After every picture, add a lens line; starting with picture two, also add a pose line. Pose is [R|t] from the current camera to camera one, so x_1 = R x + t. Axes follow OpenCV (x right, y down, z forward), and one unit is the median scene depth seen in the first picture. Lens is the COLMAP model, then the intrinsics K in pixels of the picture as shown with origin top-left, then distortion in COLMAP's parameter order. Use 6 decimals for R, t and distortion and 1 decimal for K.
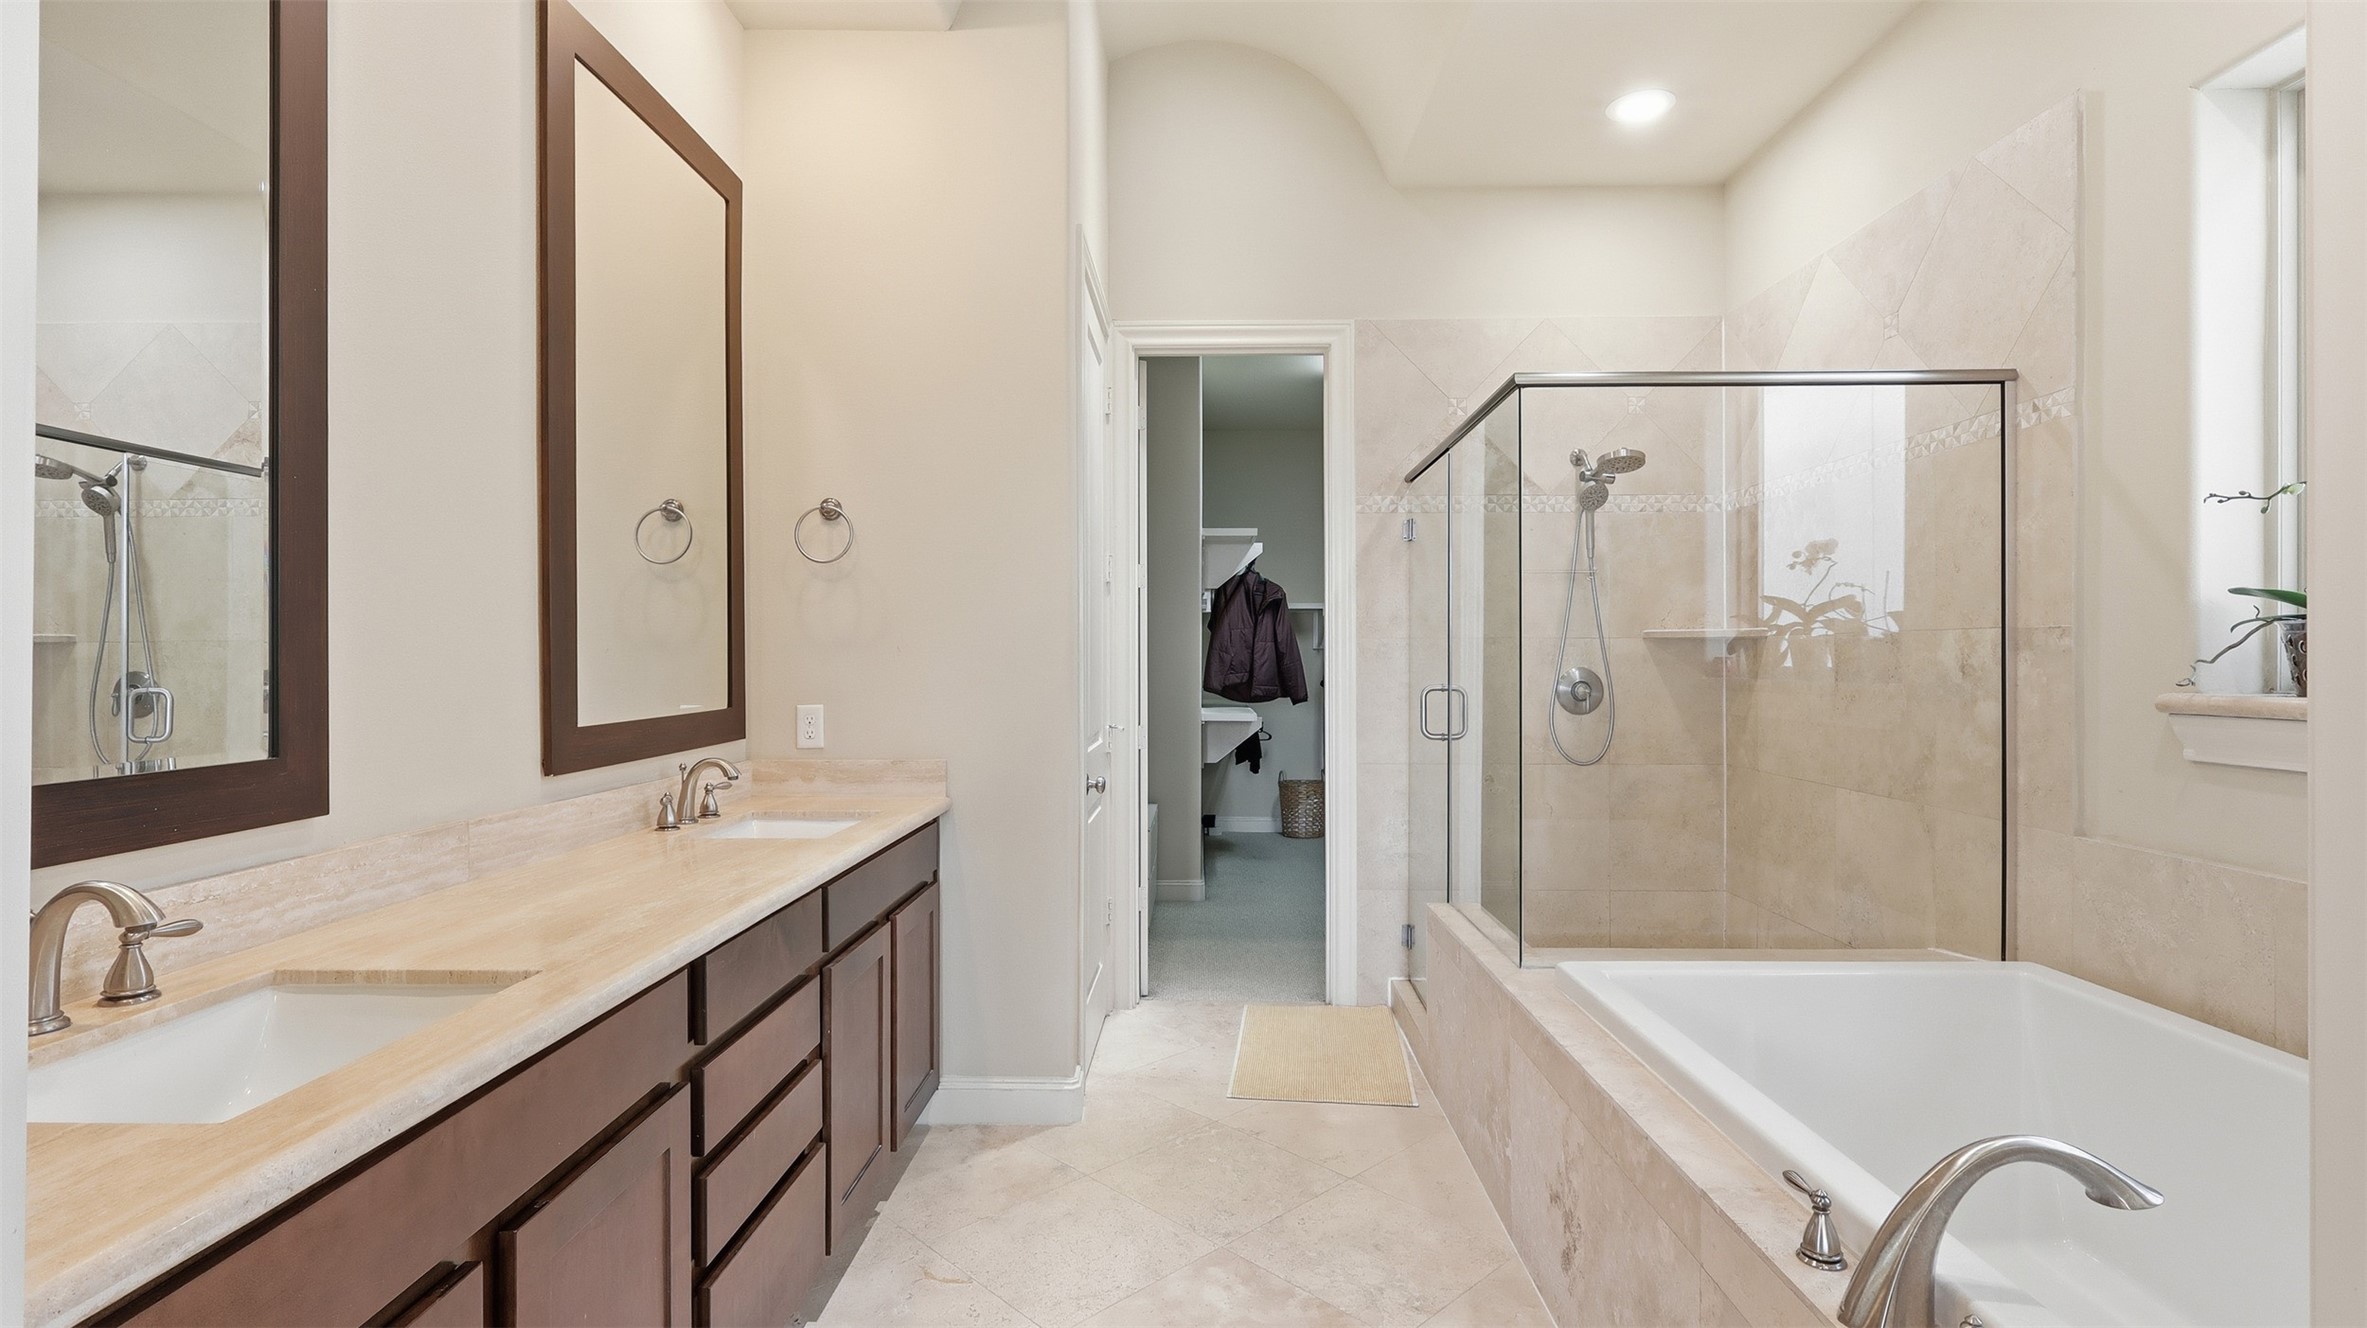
lens RADIAL K [[1122.5, 0, 1178.3], [0, 1122.5, 655.0], [0, 0, 1]] dist [-0.000643, 0.001785]
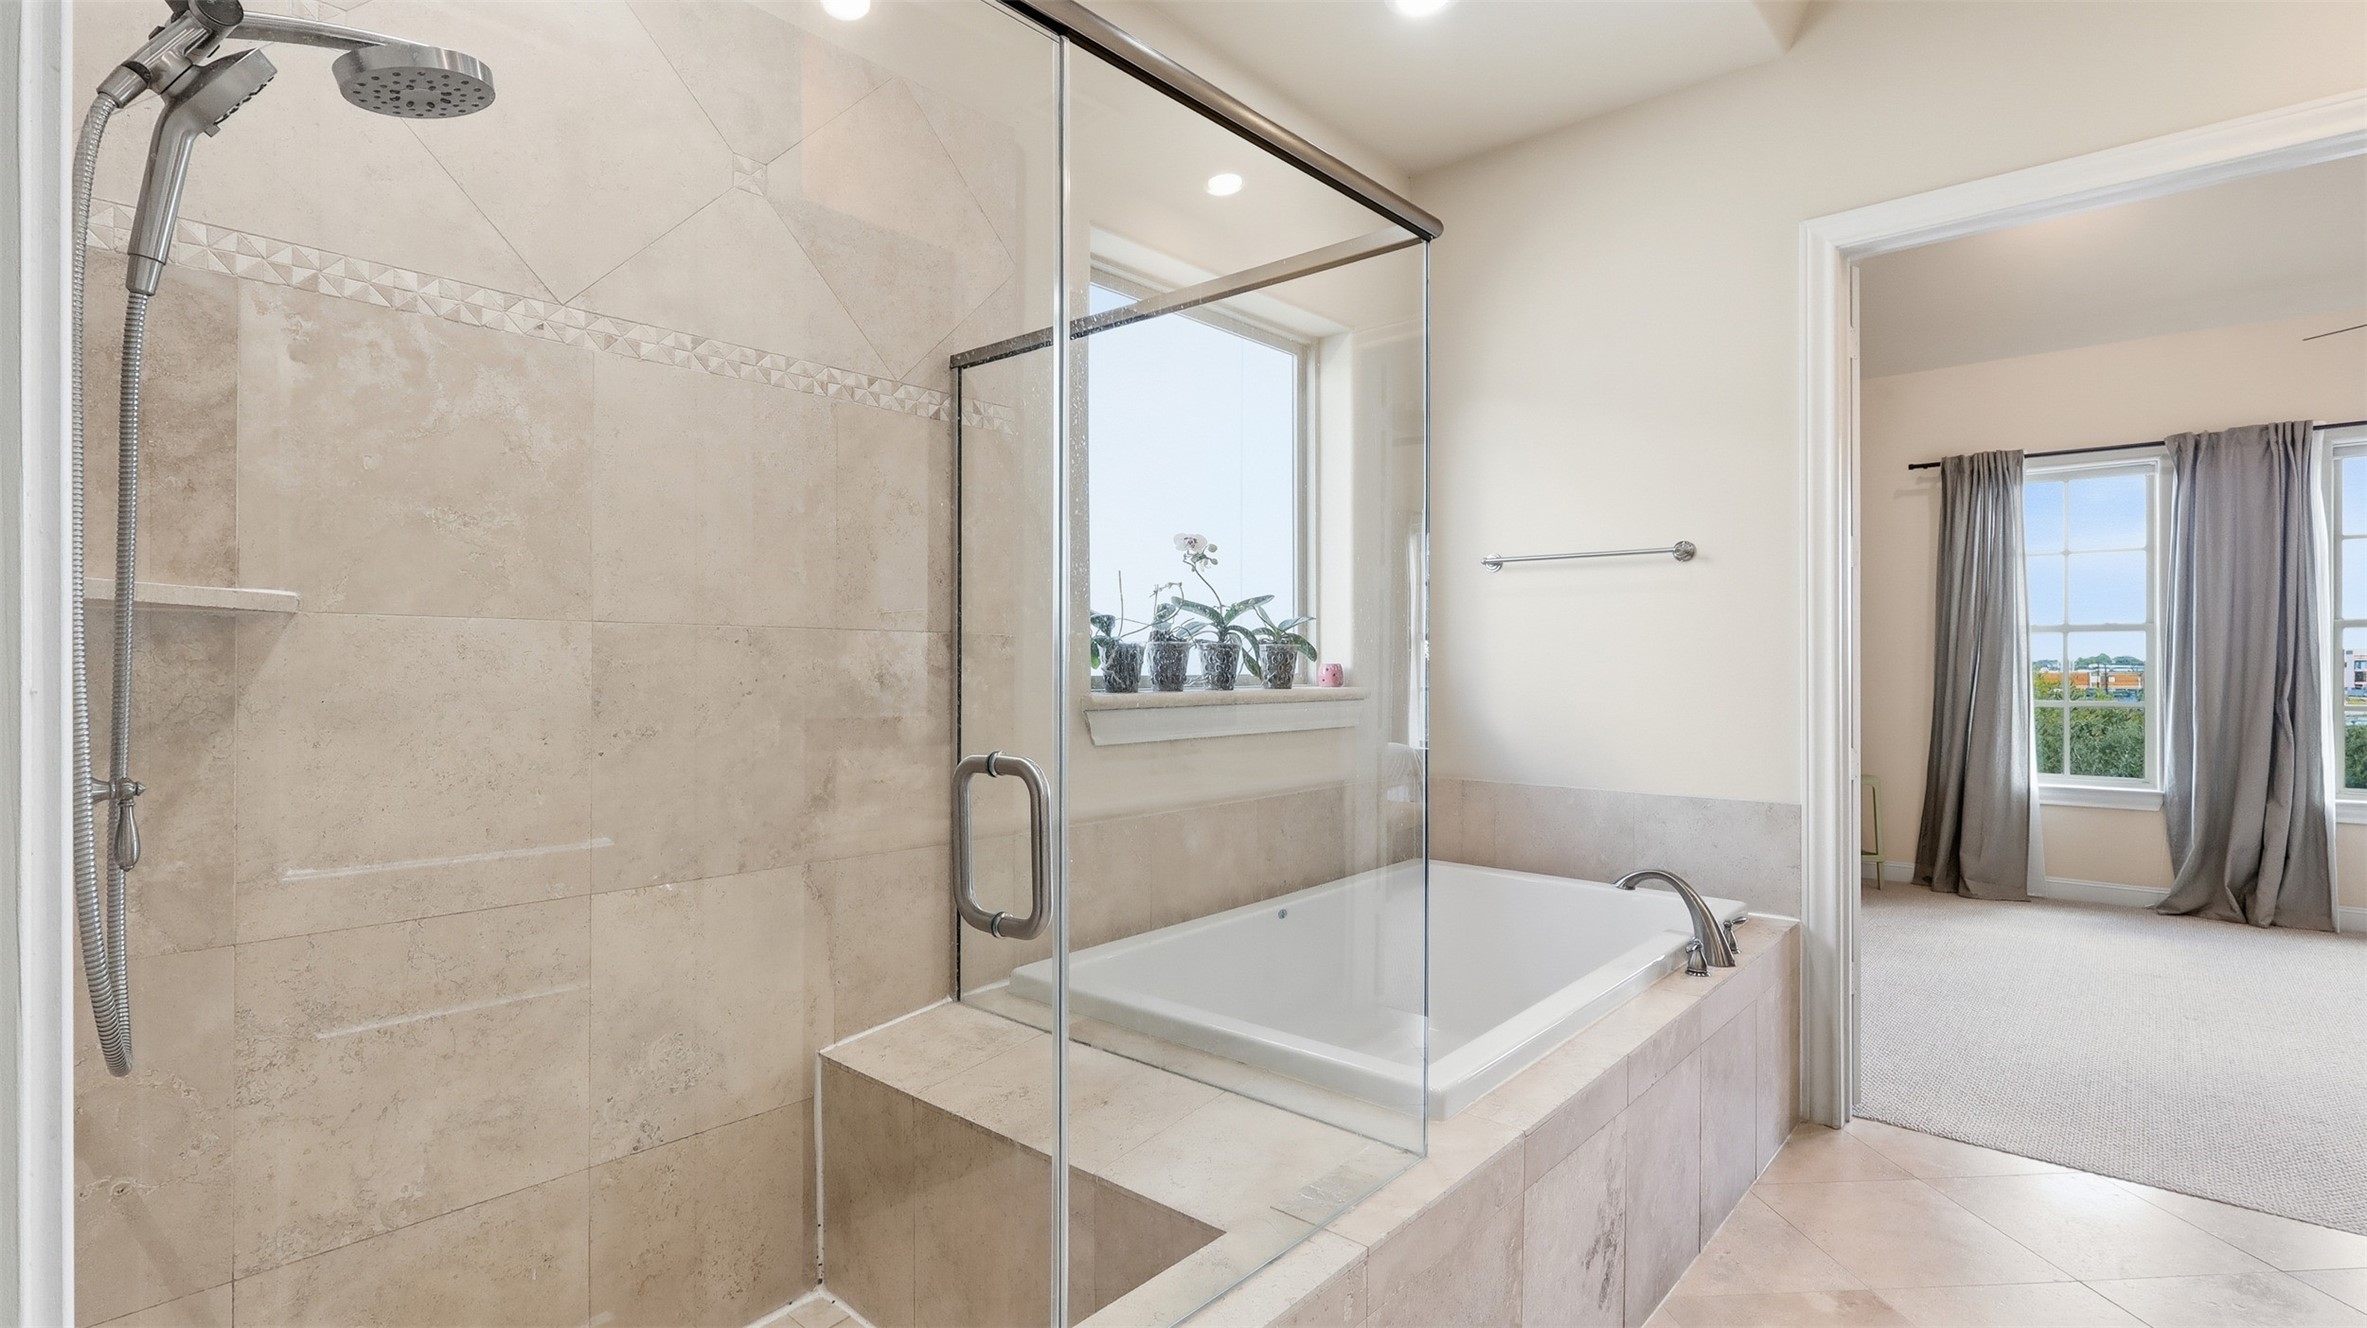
lens RADIAL K [[1122.5, 0, 1173.5], [0, 1122.5, 664.3], [0, 0, 1]] dist [-0.000643, 0.001785]
pose [[-0.763648, 0.002434, 0.645628, 0.002543], [-0.003101, 0.999968, -0.007438, 0.007753], [-0.645625, -0.007682, -0.763616, 1.605864]]
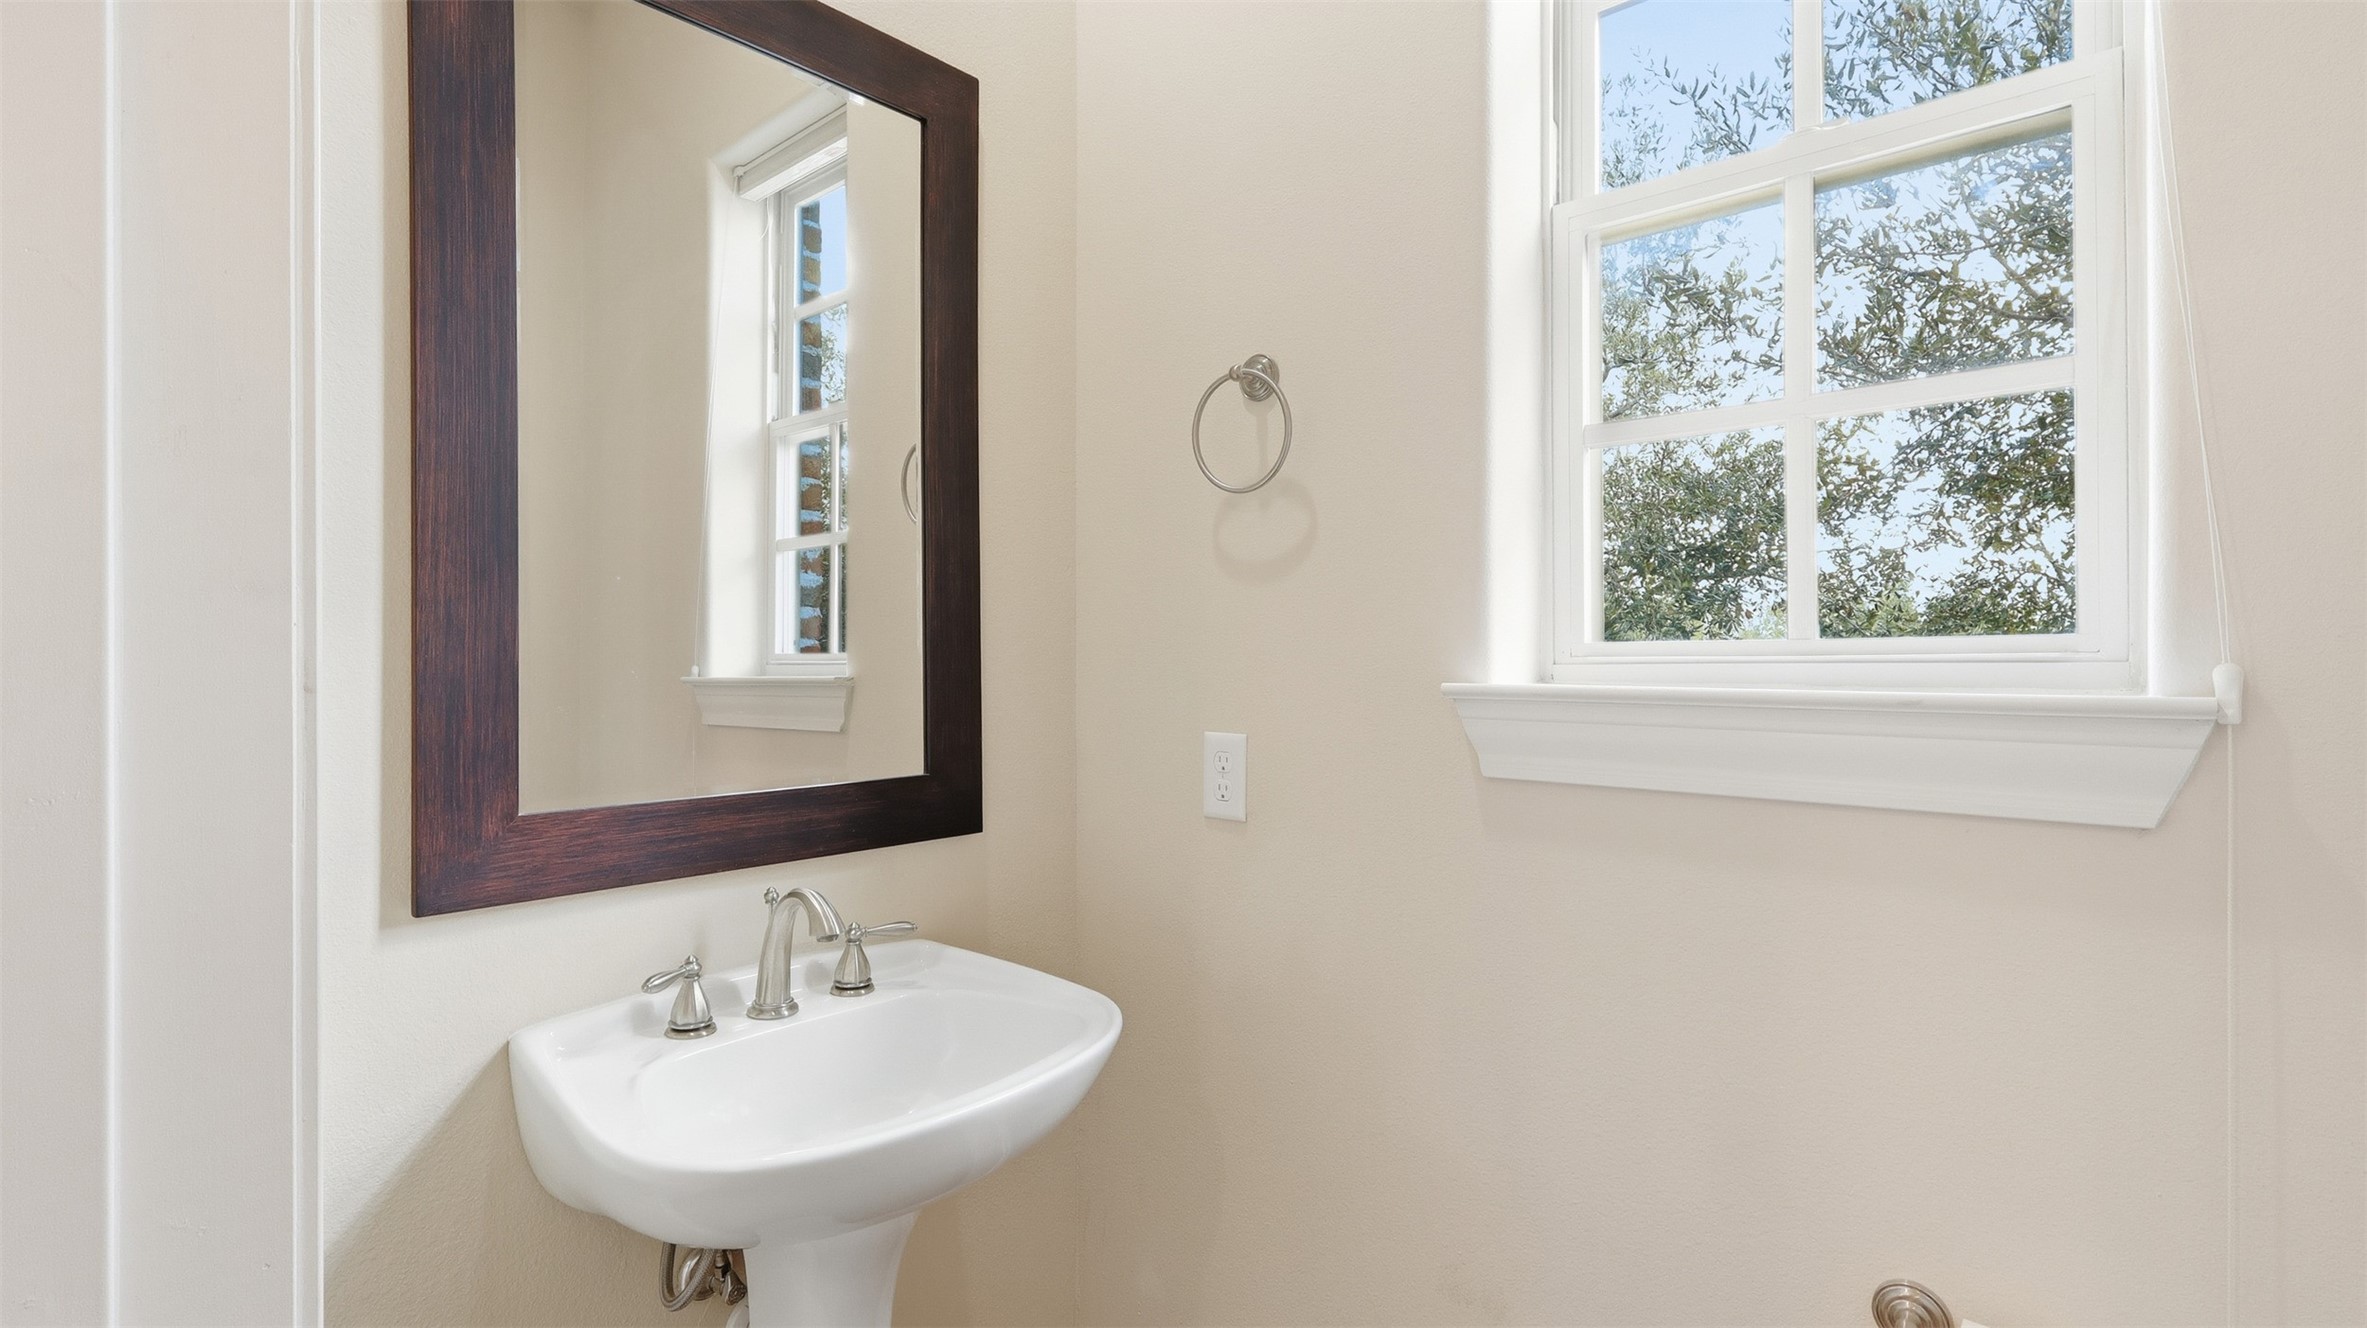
lens RADIAL K [[1116.6, 0, 1175.2], [0, 1116.6, 674.7], [0, 0, 1]] dist [0.000586, 0.001161]
pose [[0.766766, -0.004390, -0.641912, -0.005185], [0.008464, 0.999959, 0.003273, 0.001966], [0.641871, -0.007942, 0.766772, 0.237500]]
